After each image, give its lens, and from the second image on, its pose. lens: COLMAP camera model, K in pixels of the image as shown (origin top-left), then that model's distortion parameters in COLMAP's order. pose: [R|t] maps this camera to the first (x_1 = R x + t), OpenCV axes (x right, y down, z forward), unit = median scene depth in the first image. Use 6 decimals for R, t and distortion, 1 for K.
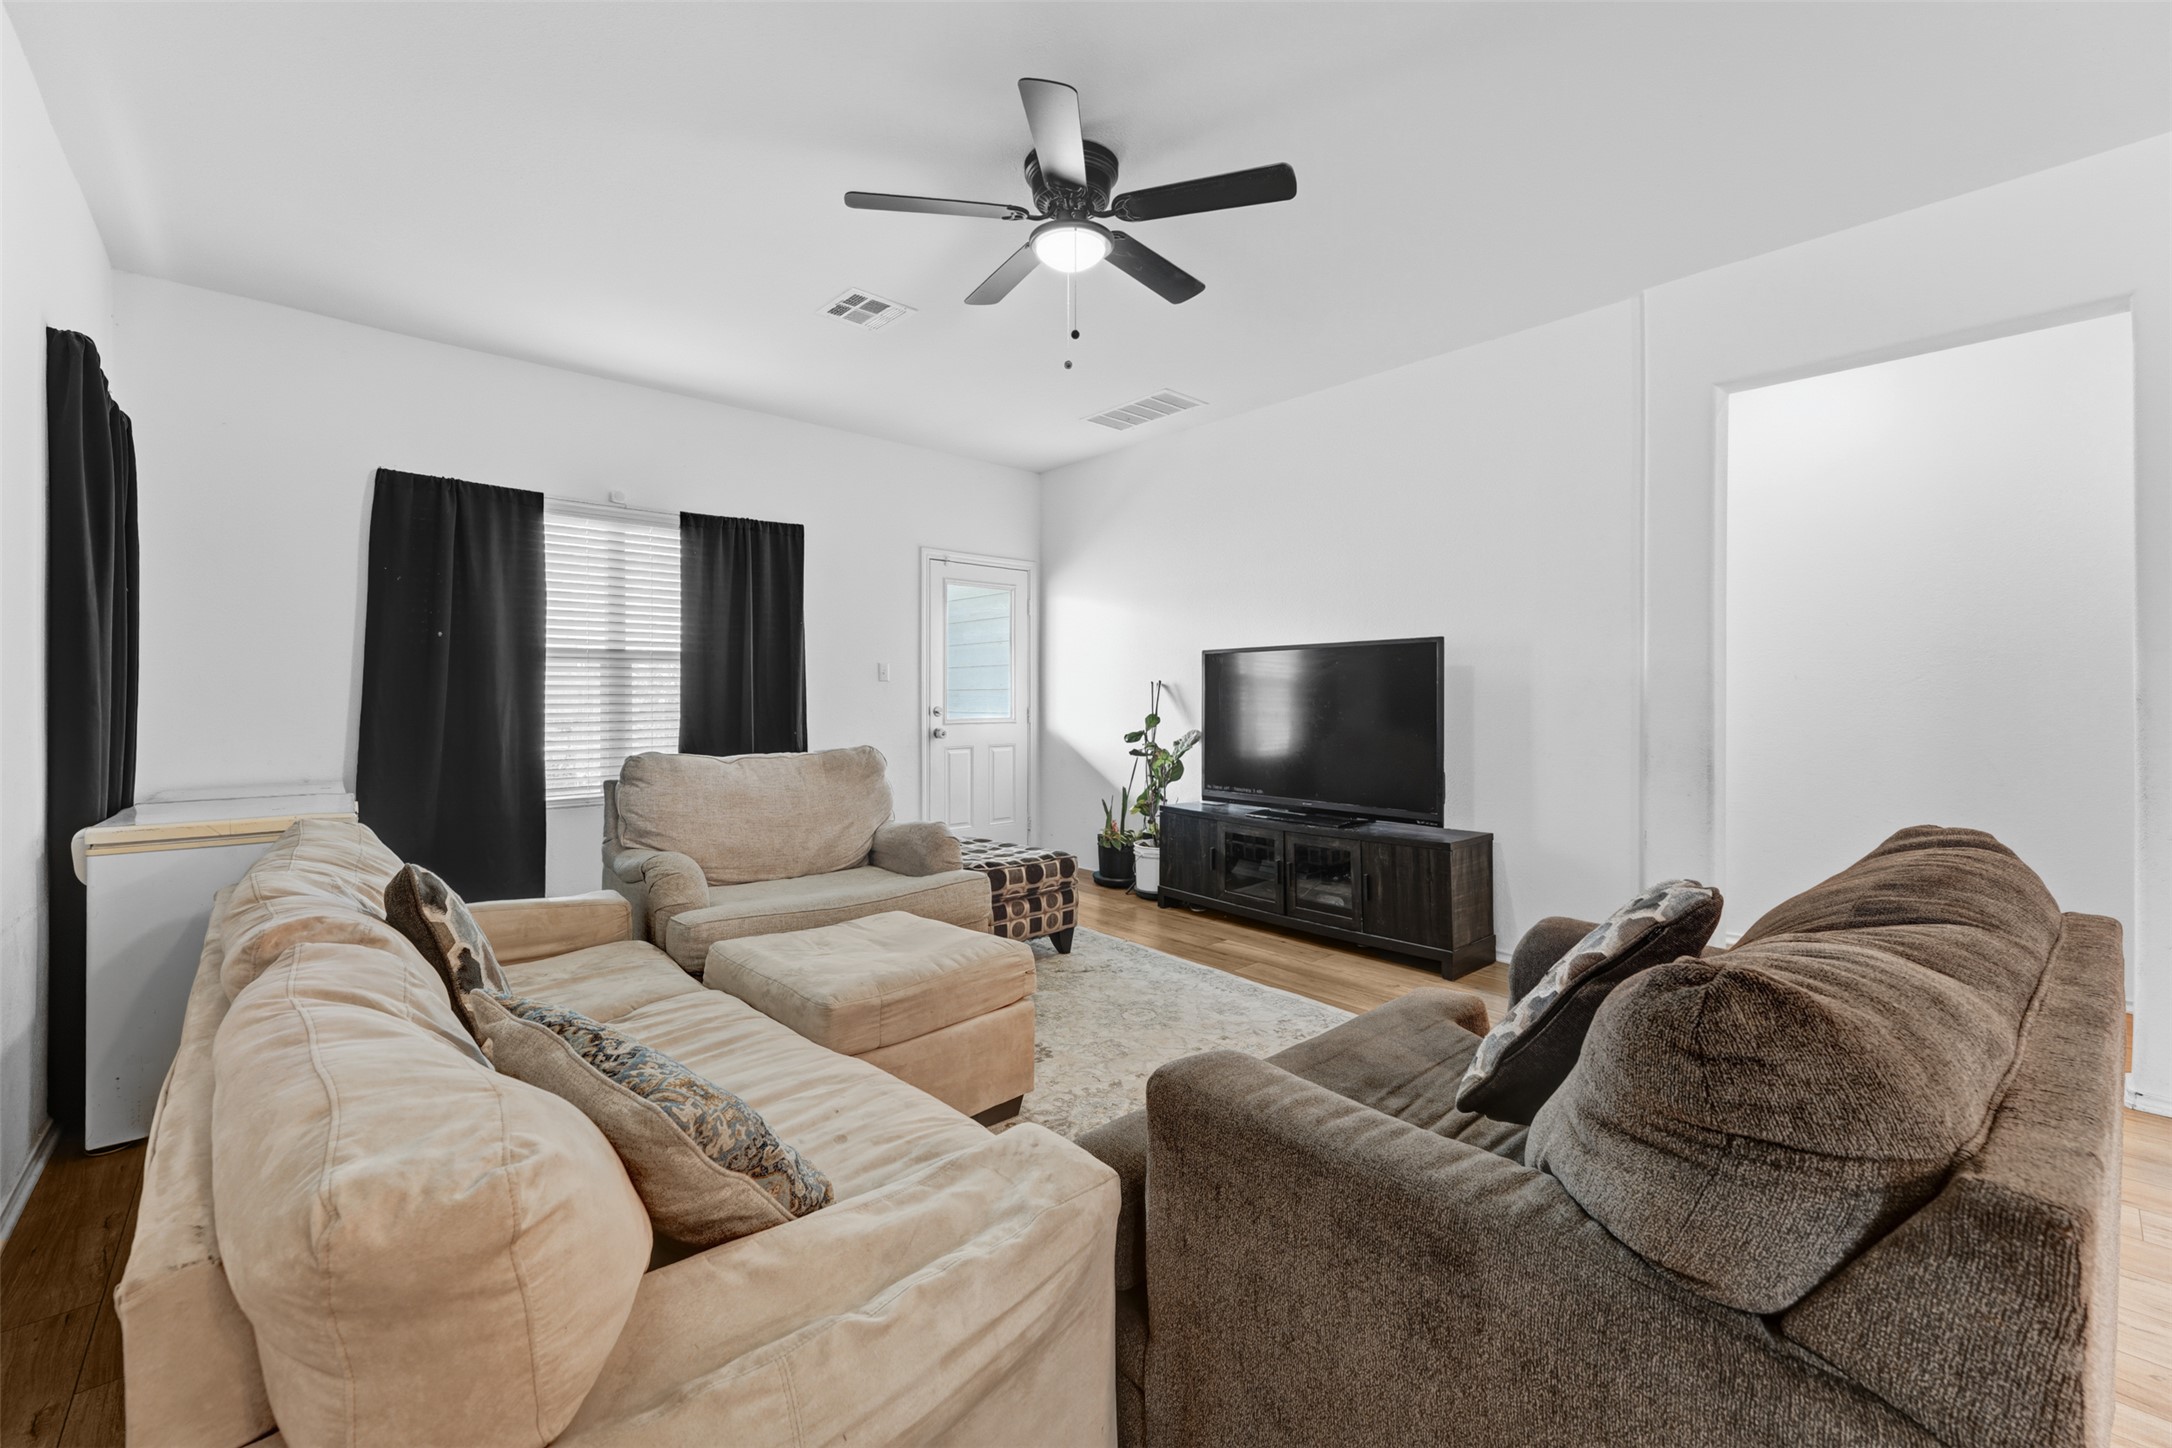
lens RADIAL K [[857.0, 0, 1067.7], [0, 857.0, 686.2], [0, 0, 1]] dist [-0.002002, -0.000064]
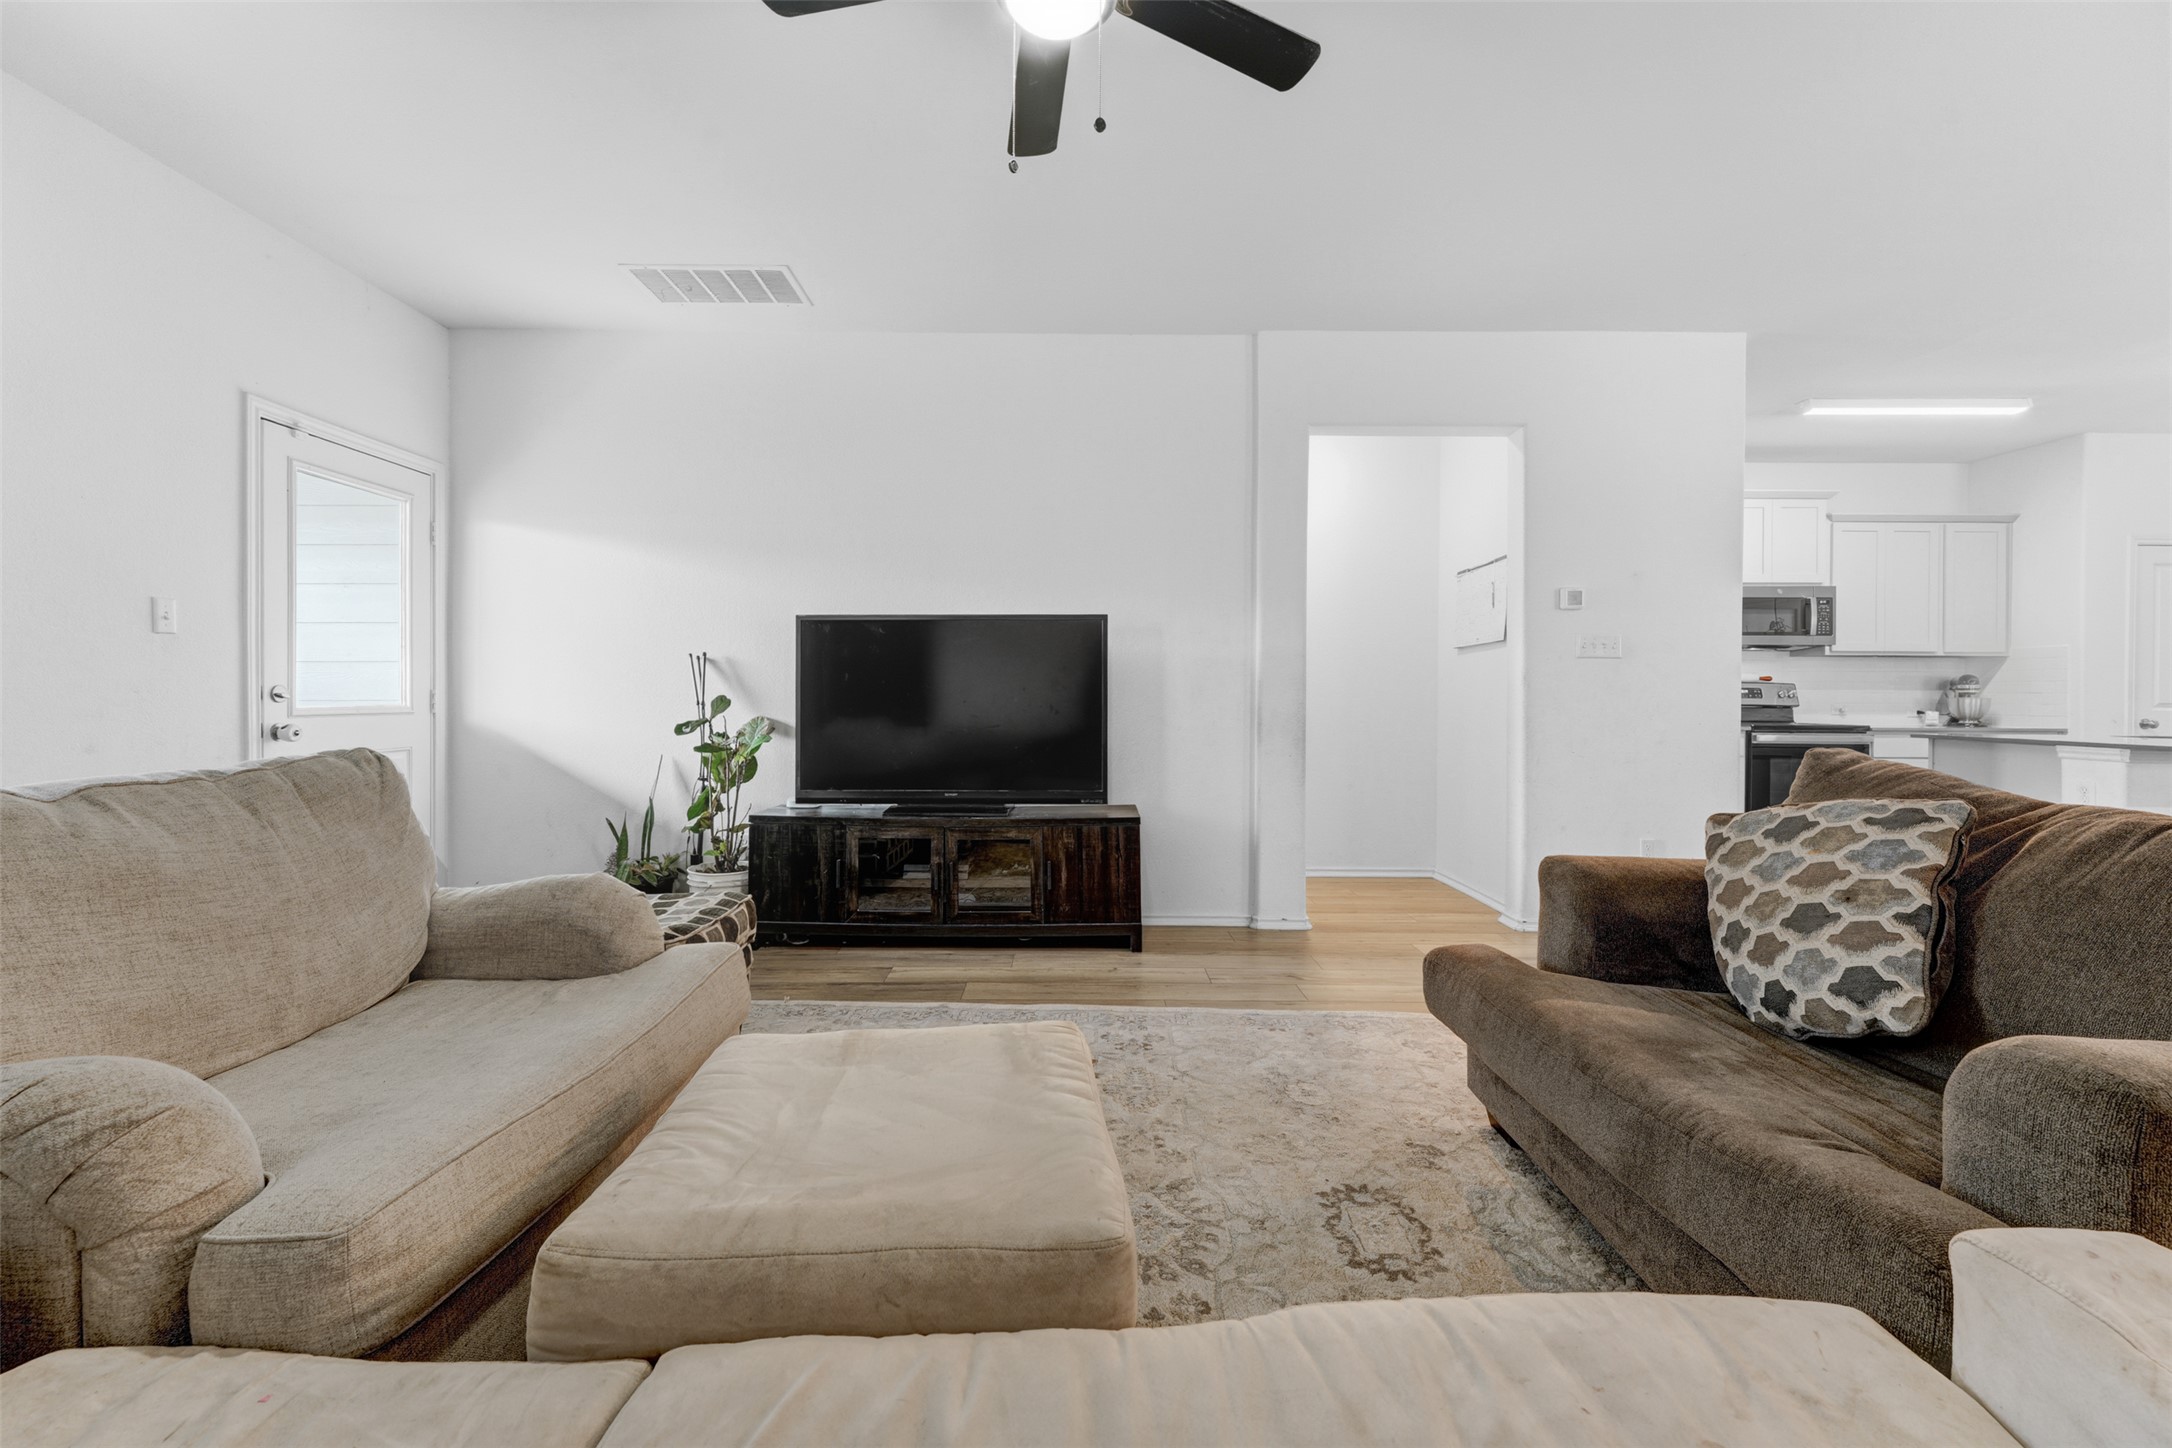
lens RADIAL K [[857.0, 0, 1101.2], [0, 857.0, 695.3], [0, 0, 1]] dist [-0.002002, -0.000064]
pose [[0.665348, 0.001249, 0.746532, -0.268337], [-0.012056, 0.999886, 0.009071, 0.024111], [-0.746436, -0.015035, 0.665287, 0.284318]]
